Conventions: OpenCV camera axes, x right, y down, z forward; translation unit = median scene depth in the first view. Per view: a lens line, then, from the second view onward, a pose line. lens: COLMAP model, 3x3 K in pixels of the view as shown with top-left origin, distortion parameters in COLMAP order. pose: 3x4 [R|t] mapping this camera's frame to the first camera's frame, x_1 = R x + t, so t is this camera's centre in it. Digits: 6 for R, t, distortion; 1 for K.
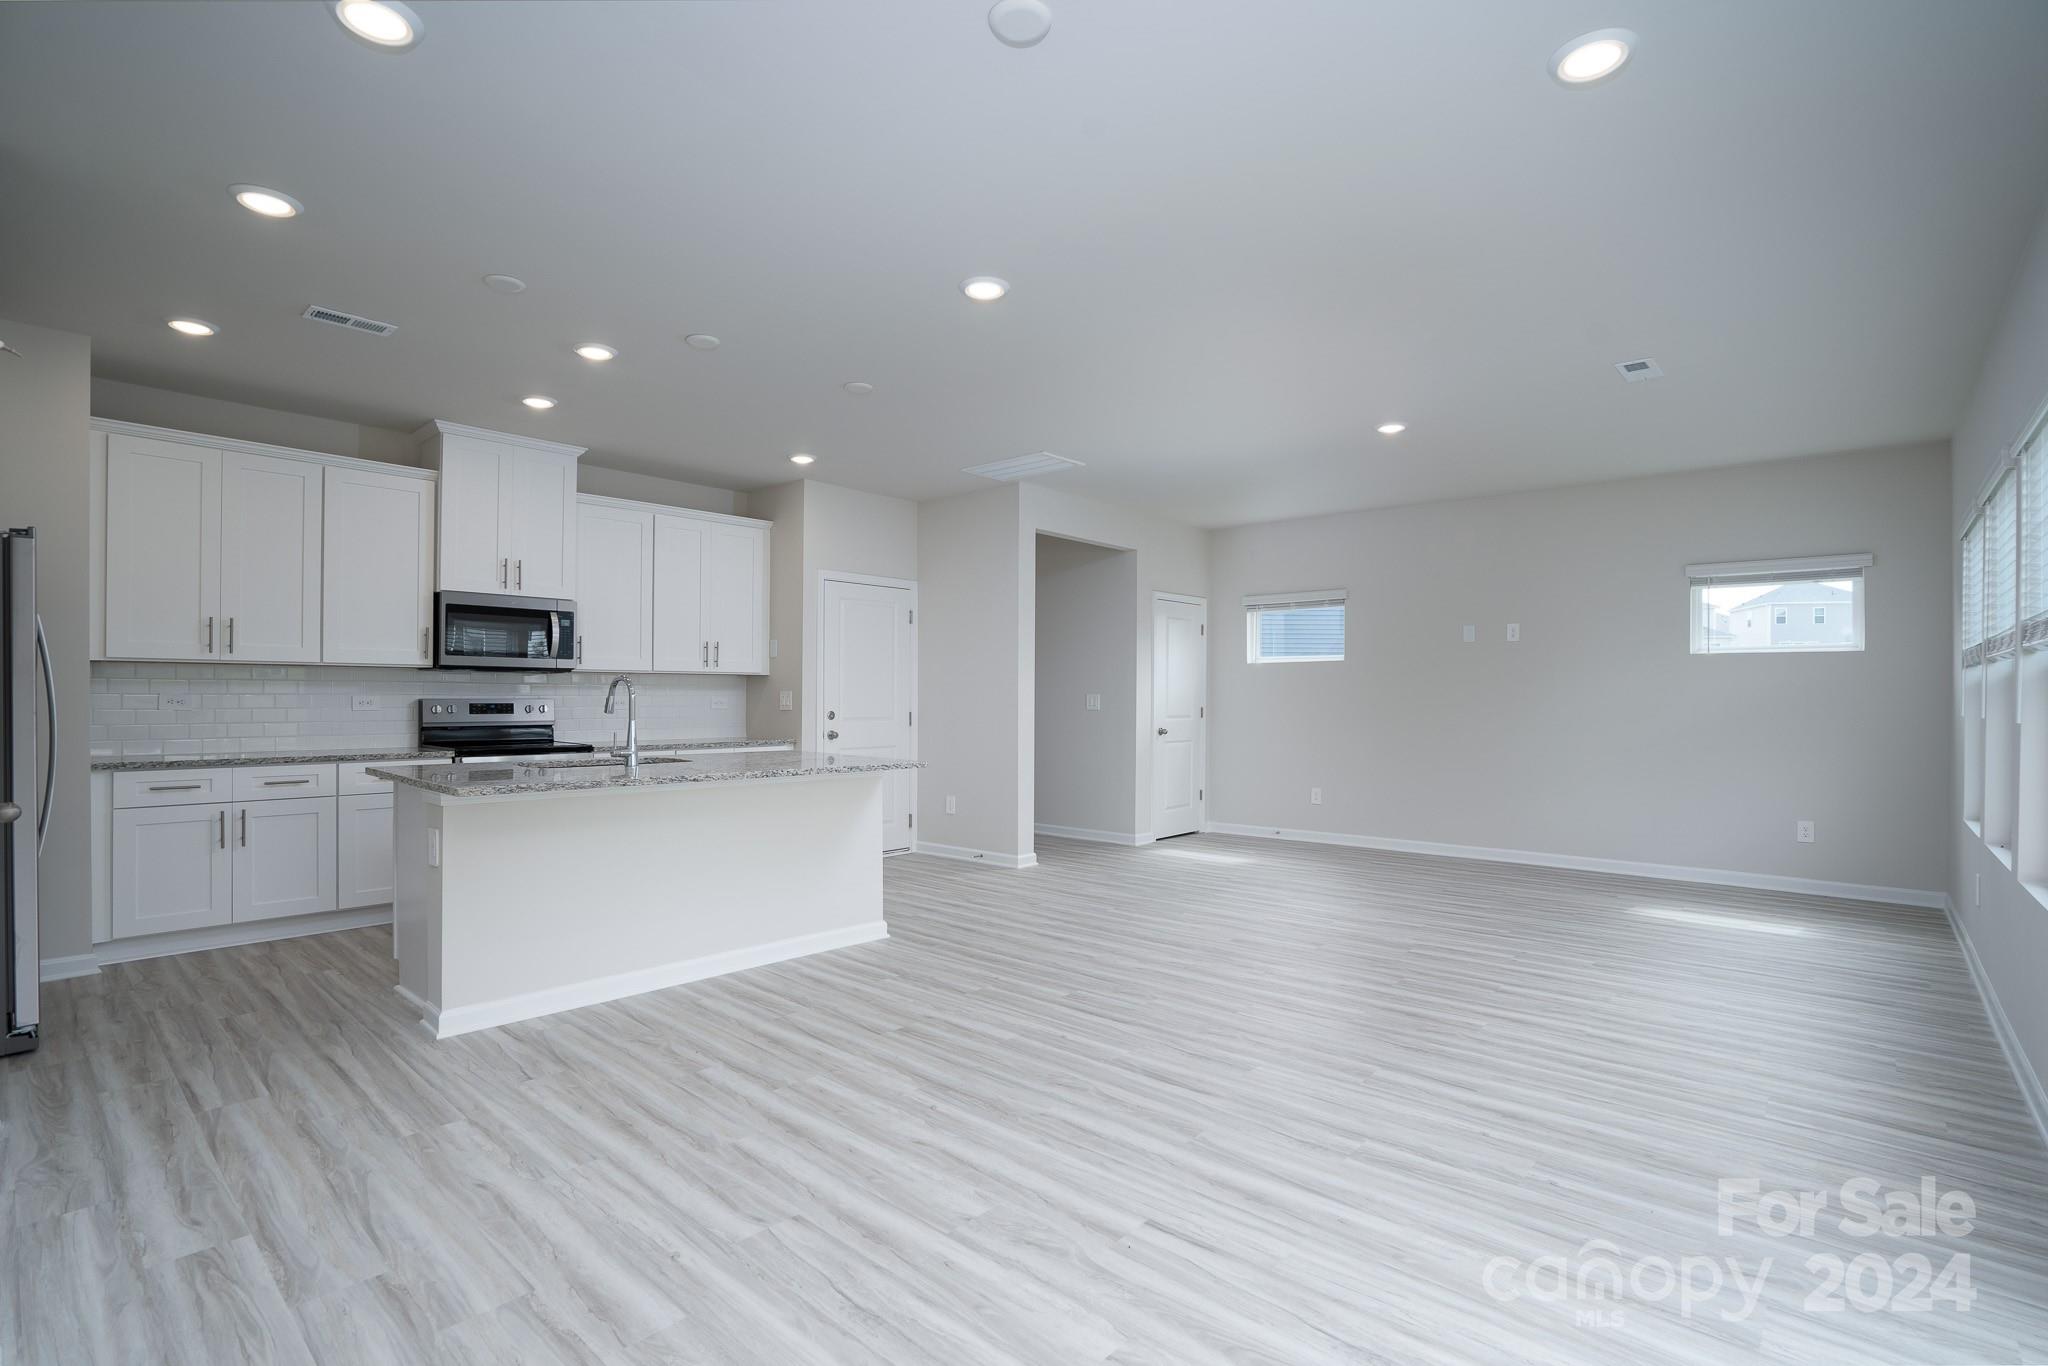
lens RADIAL K [[944.8, 0, 1022.0], [0, 944.8, 696.0], [0, 0, 1]] dist [-0.055428, 0.022179]
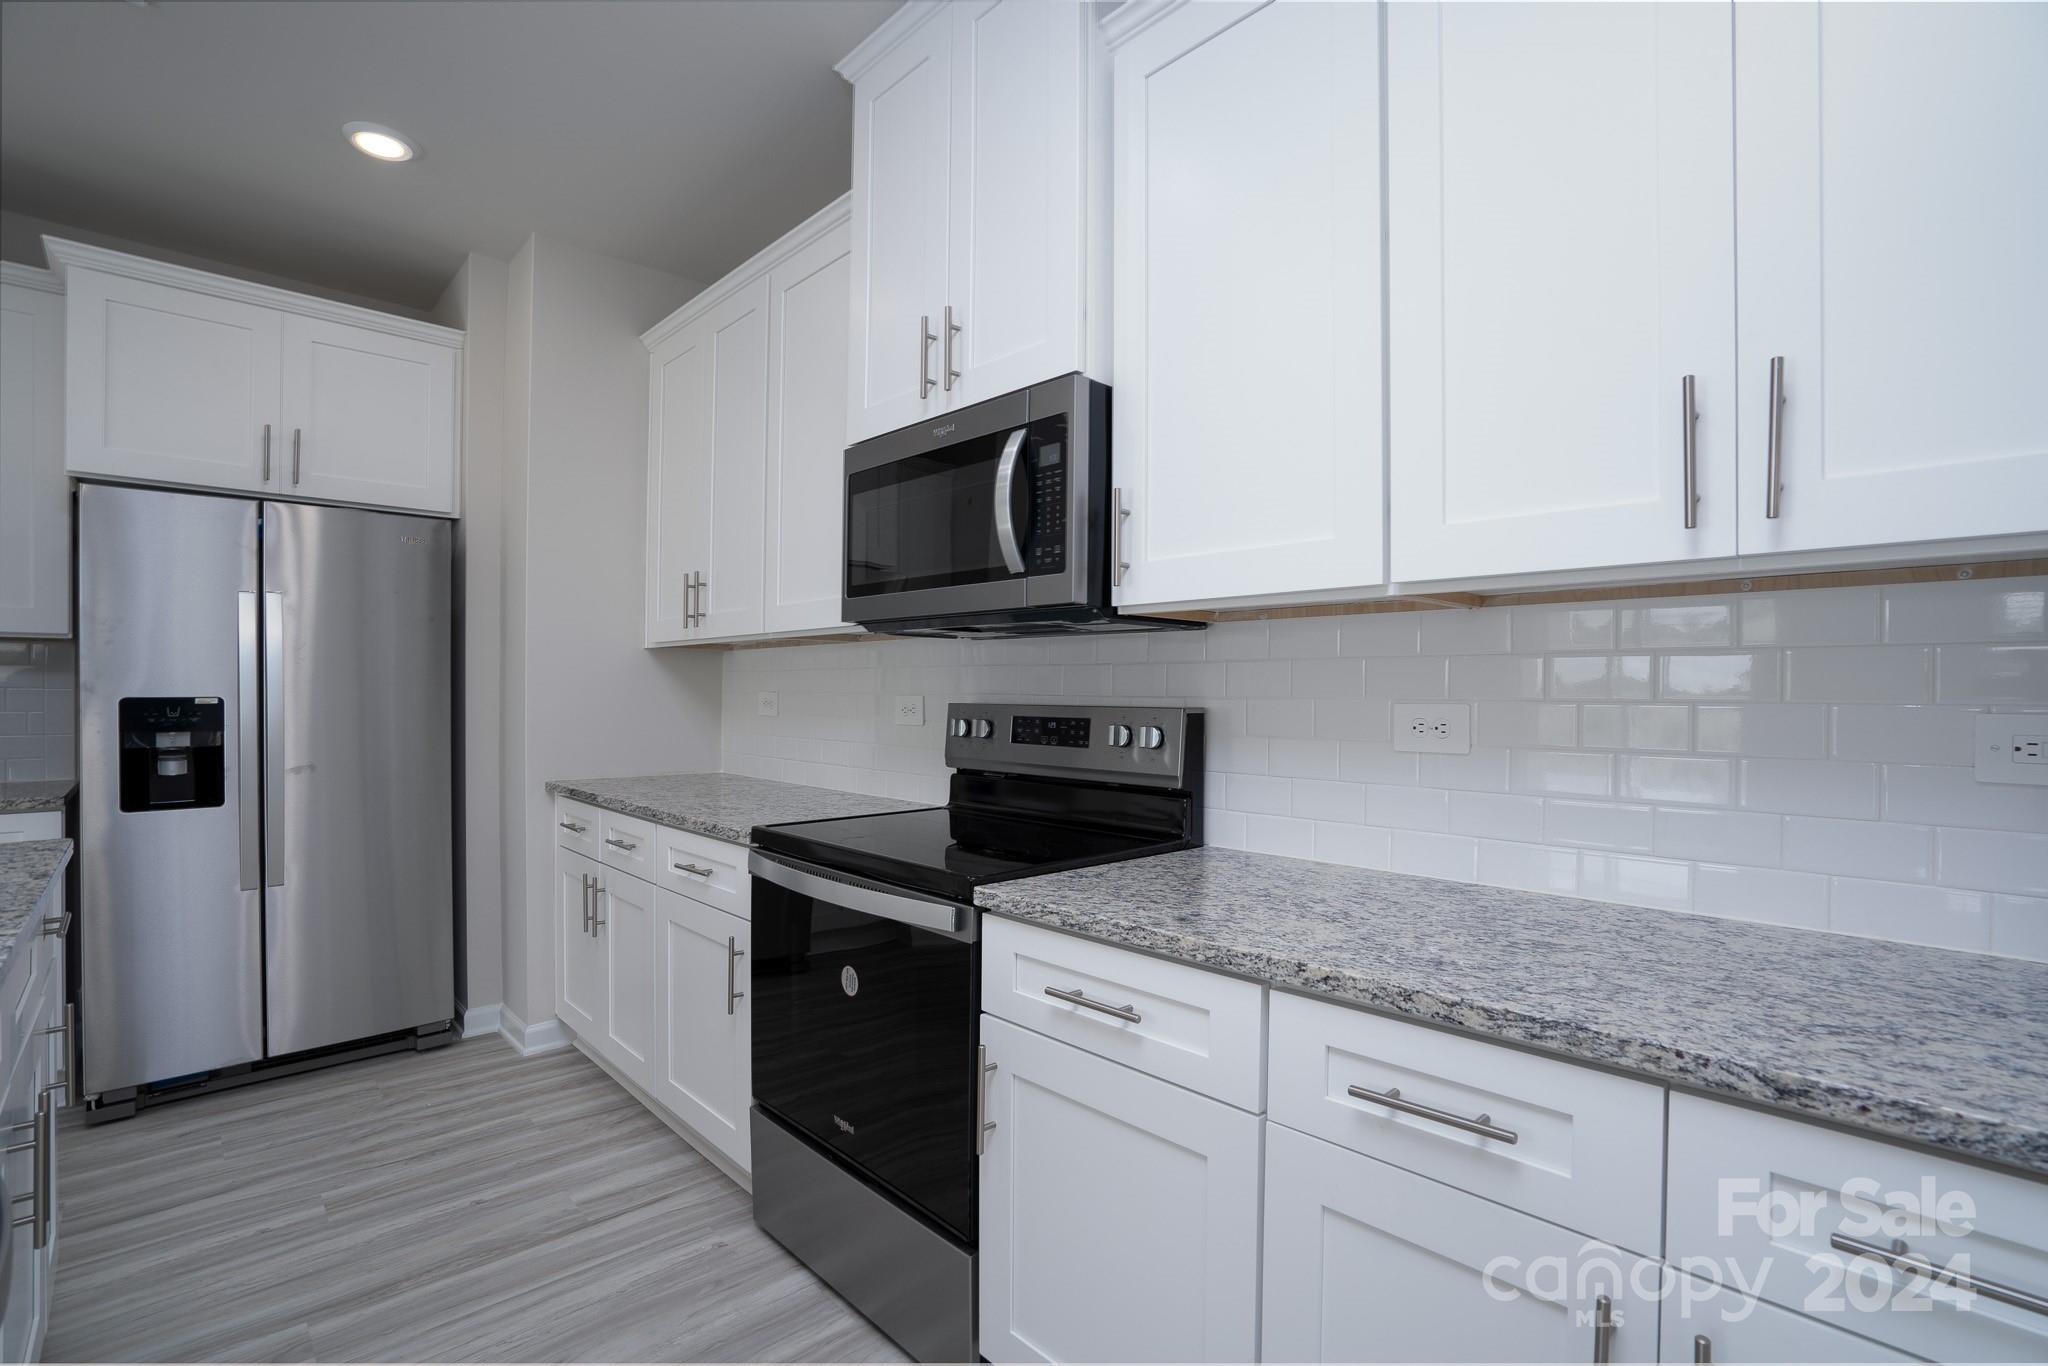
lens RADIAL K [[944.8, 0, 1022.0], [0, 944.8, 696.0], [0, 0, 1]] dist [-0.055428, 0.022179]
pose [[-0.093056, 0.001955, -0.995659, -0.238472], [-0.003321, 0.999992, 0.002274, -0.001818], [0.995655, 0.003518, -0.093049, 1.325279]]
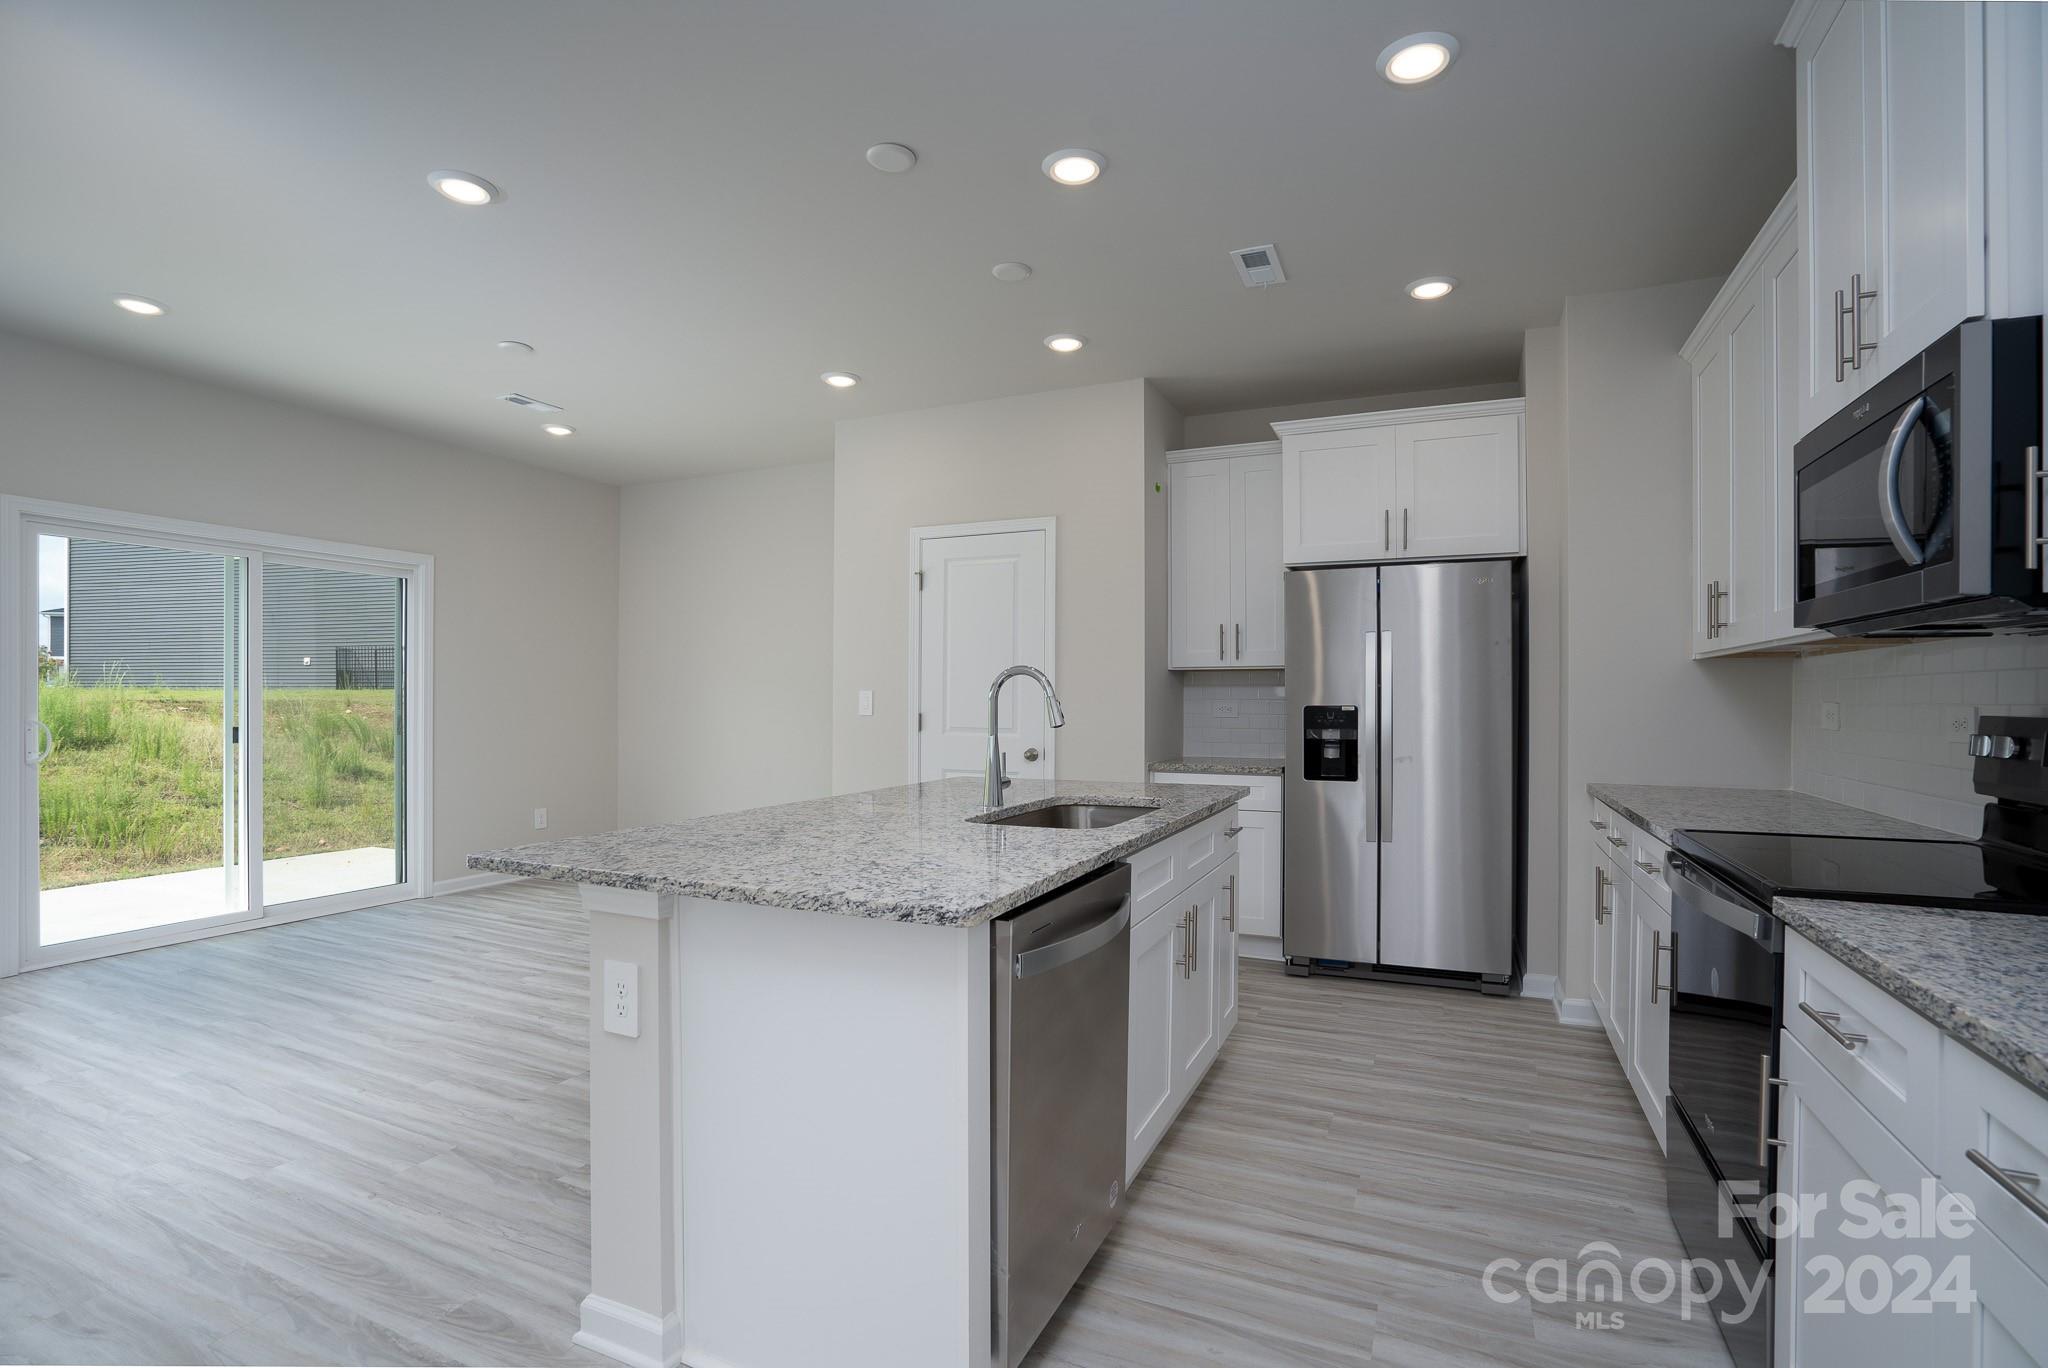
lens RADIAL K [[954.9, 0, 1006.5], [0, 954.9, 698.5], [0, 0, 1]] dist [-0.047897, 0.024516]
pose [[-0.960216, -0.005138, -0.279210, -0.217439], [-0.004662, 0.999986, -0.002369, -0.001140], [0.279218, -0.000973, -0.960227, 1.522189]]
